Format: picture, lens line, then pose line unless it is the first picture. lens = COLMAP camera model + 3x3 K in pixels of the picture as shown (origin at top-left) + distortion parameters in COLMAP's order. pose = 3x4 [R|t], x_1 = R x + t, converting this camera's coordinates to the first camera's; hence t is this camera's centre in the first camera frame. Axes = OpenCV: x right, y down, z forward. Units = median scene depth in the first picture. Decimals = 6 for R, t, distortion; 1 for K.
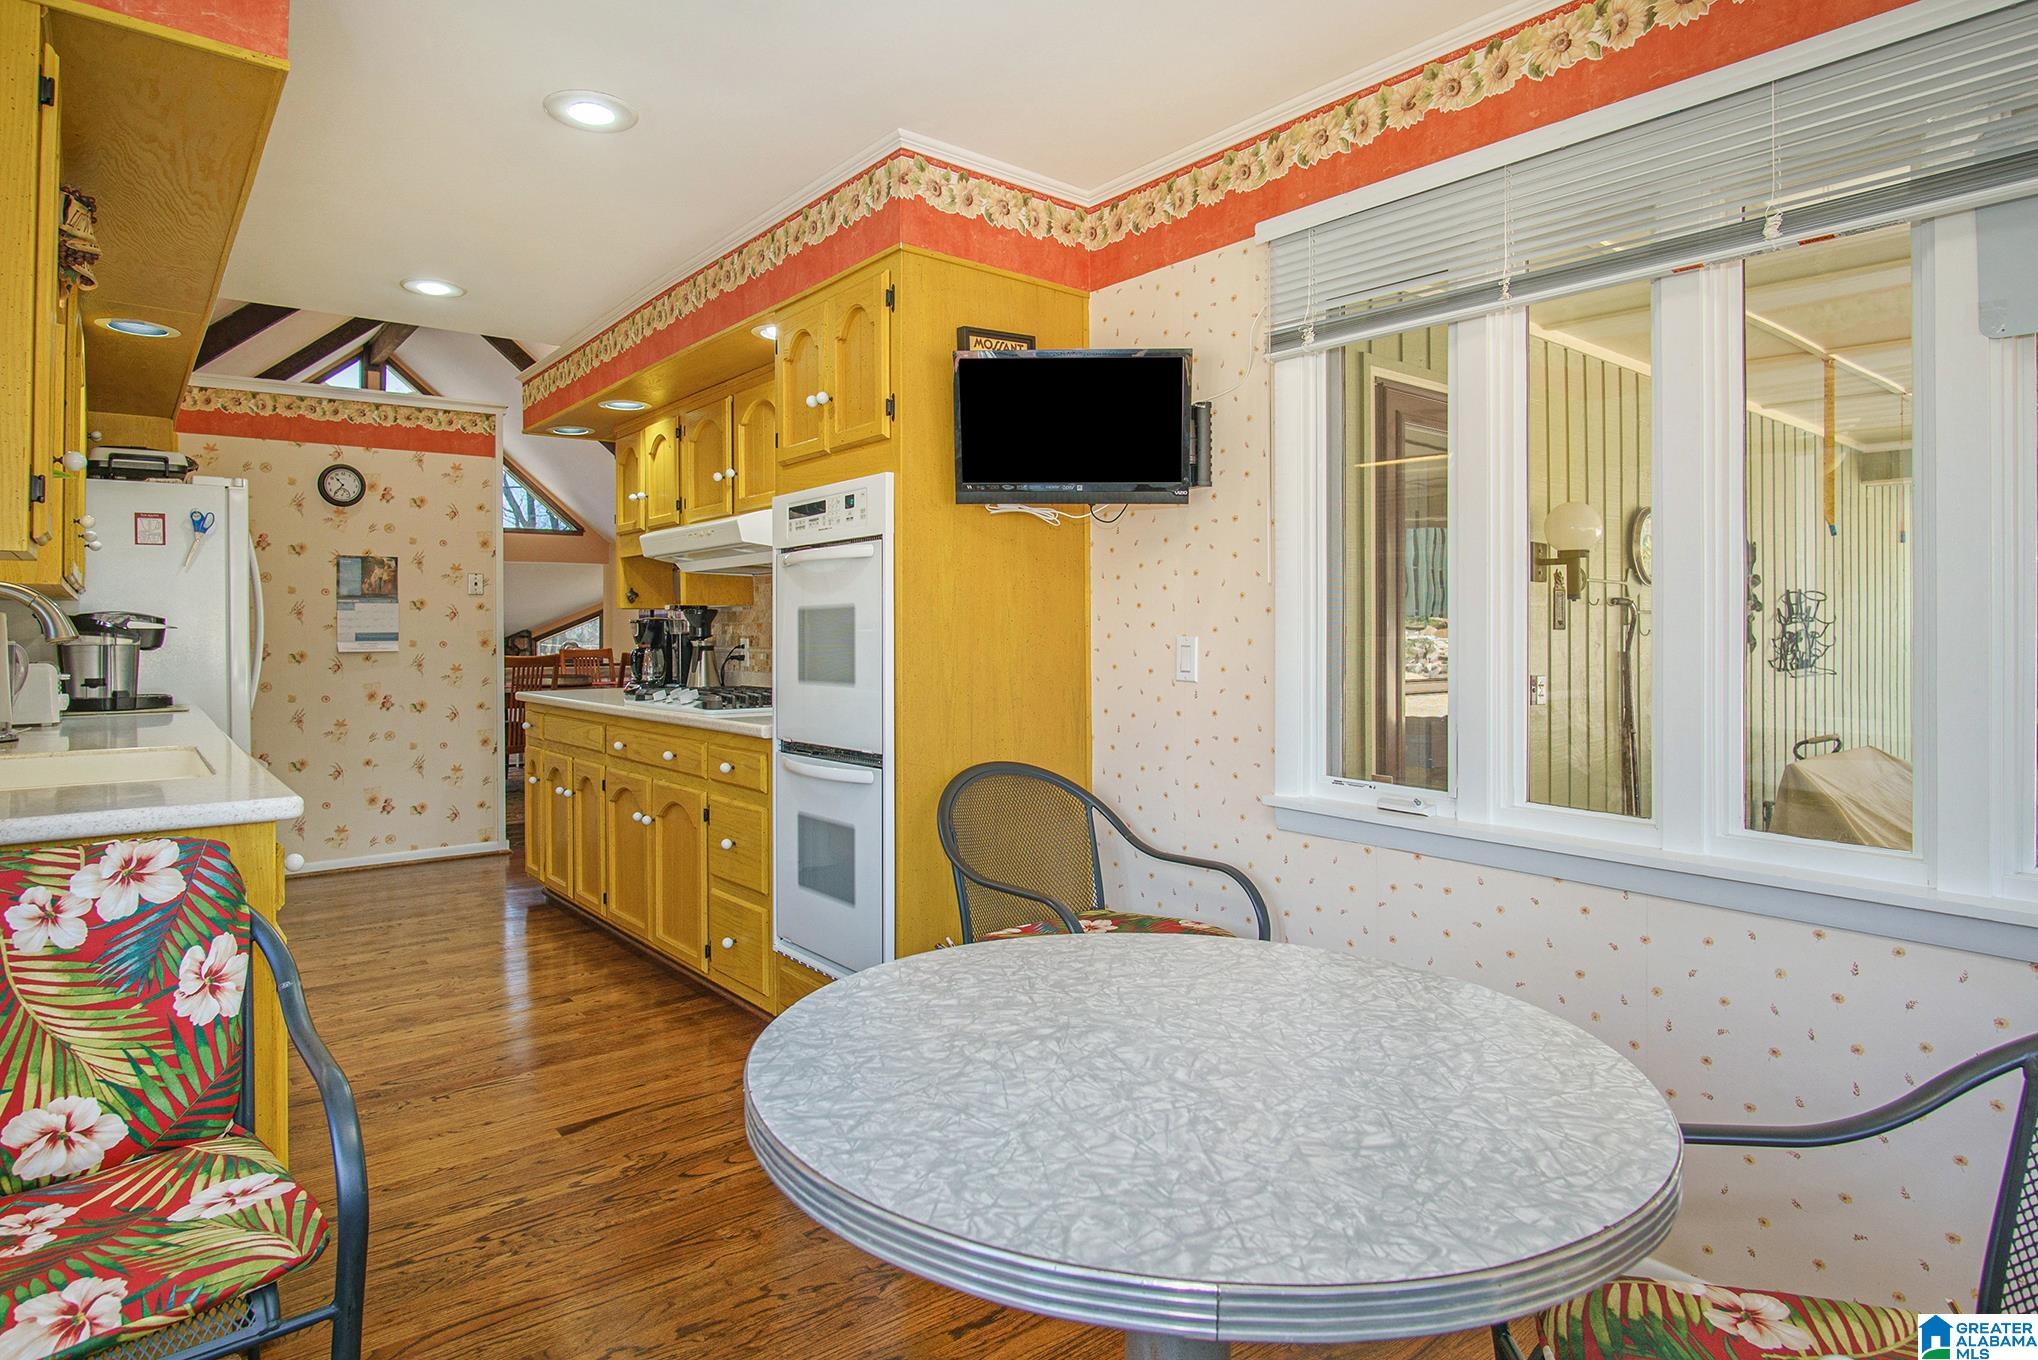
lens RADIAL K [[1132.5, 0, 1044.7], [0, 1132.5, 634.5], [0, 0, 1]] dist [-0.033095, 0.007271]
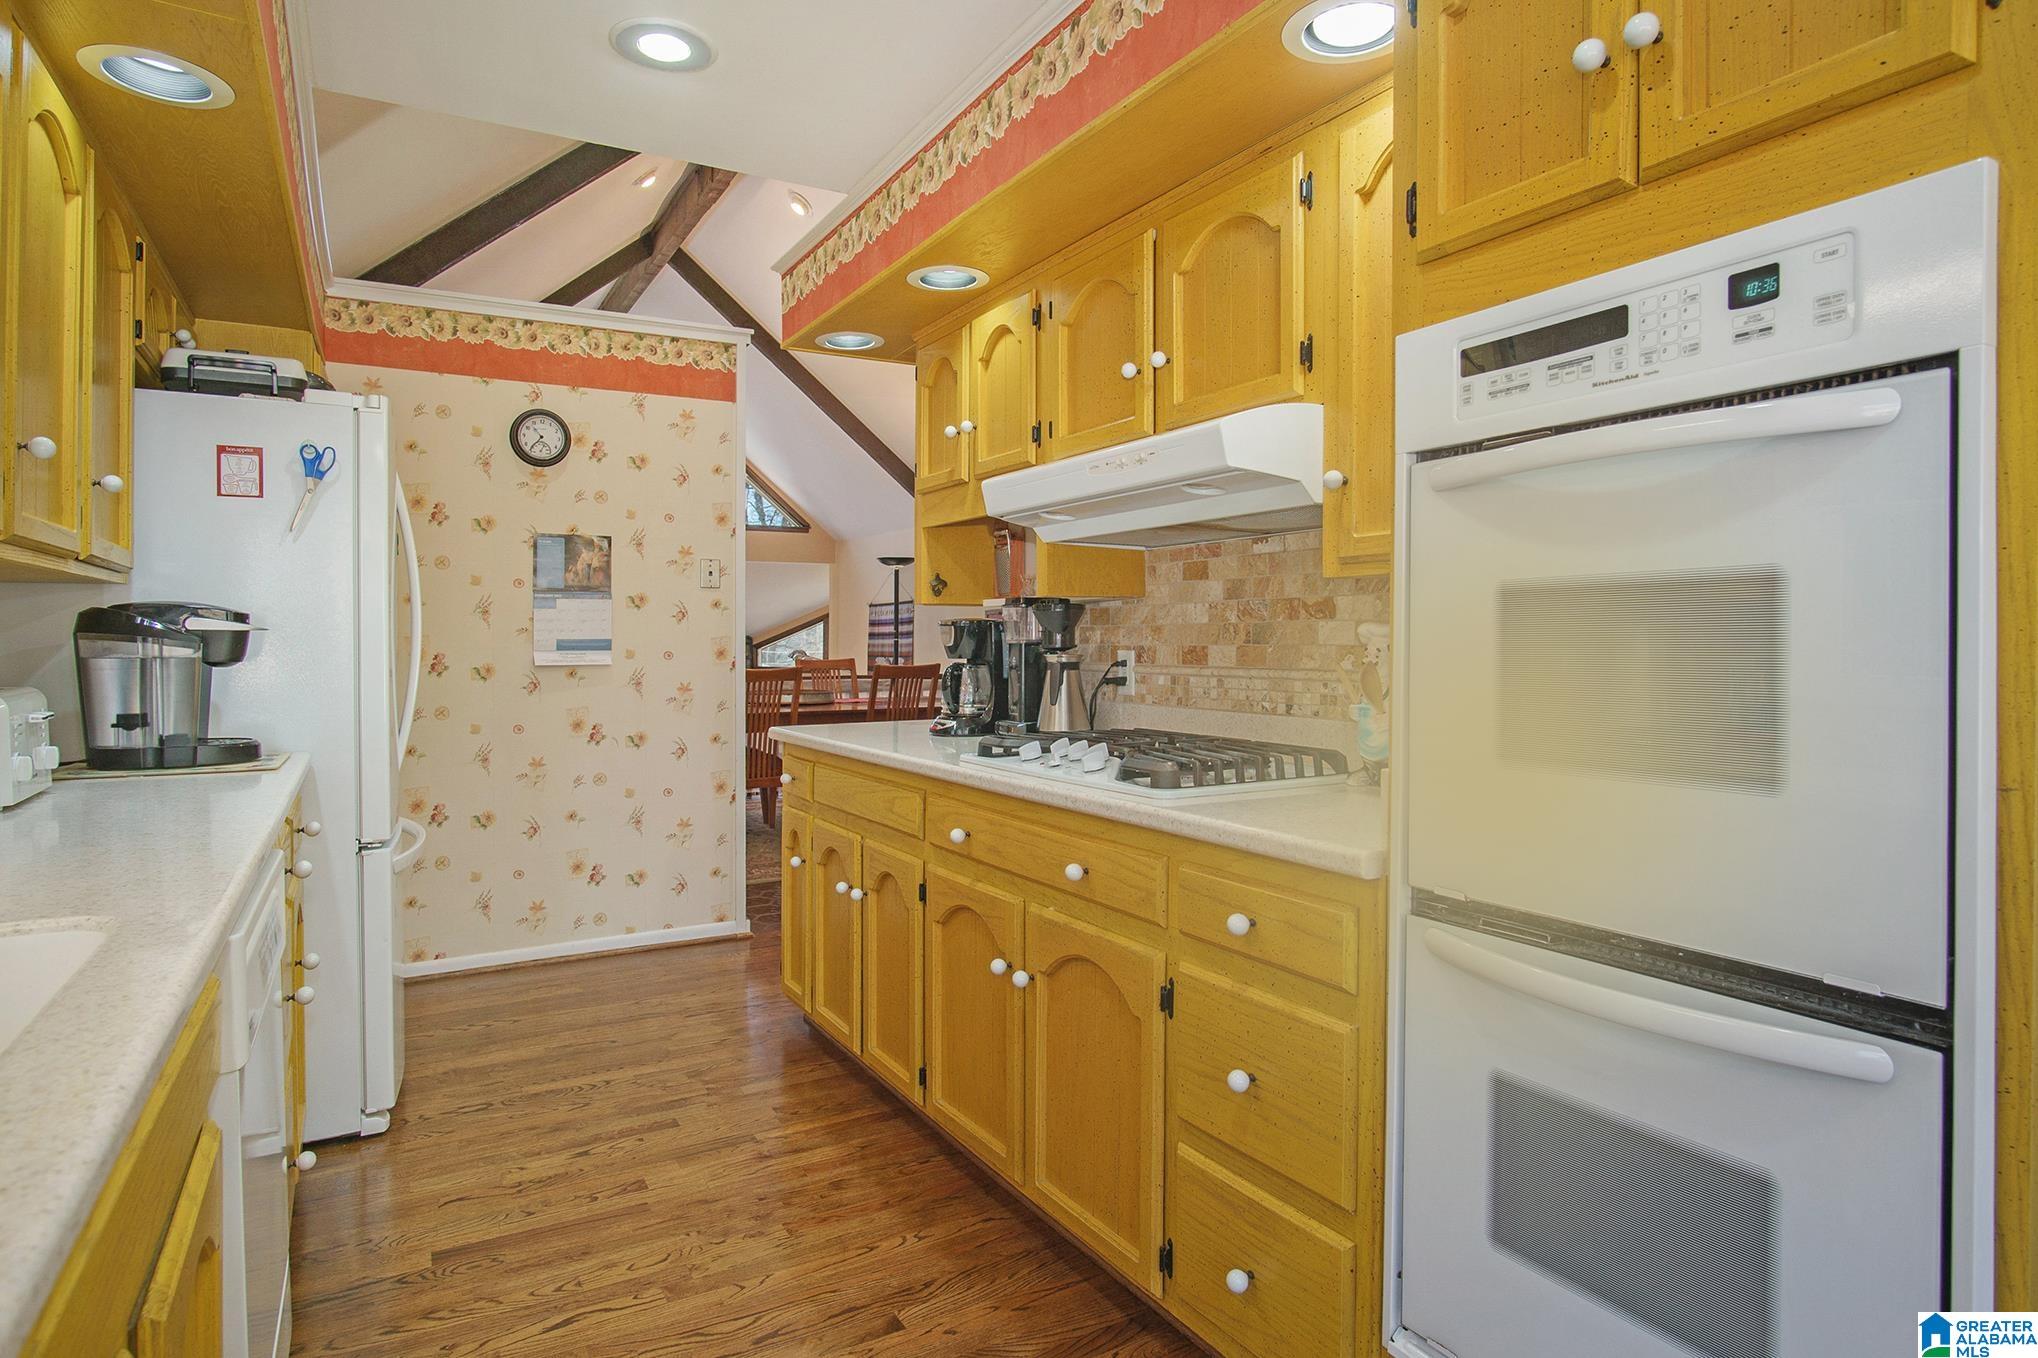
lens RADIAL K [[1132.5, 0, 1032.0], [0, 1132.5, 635.3], [0, 0, 1]] dist [-0.033095, 0.007271]
pose [[0.985474, 0.003625, -0.169787, -0.211139], [-0.004778, 0.999968, -0.006380, -0.000832], [0.169758, 0.007099, 0.985460, 0.374857]]
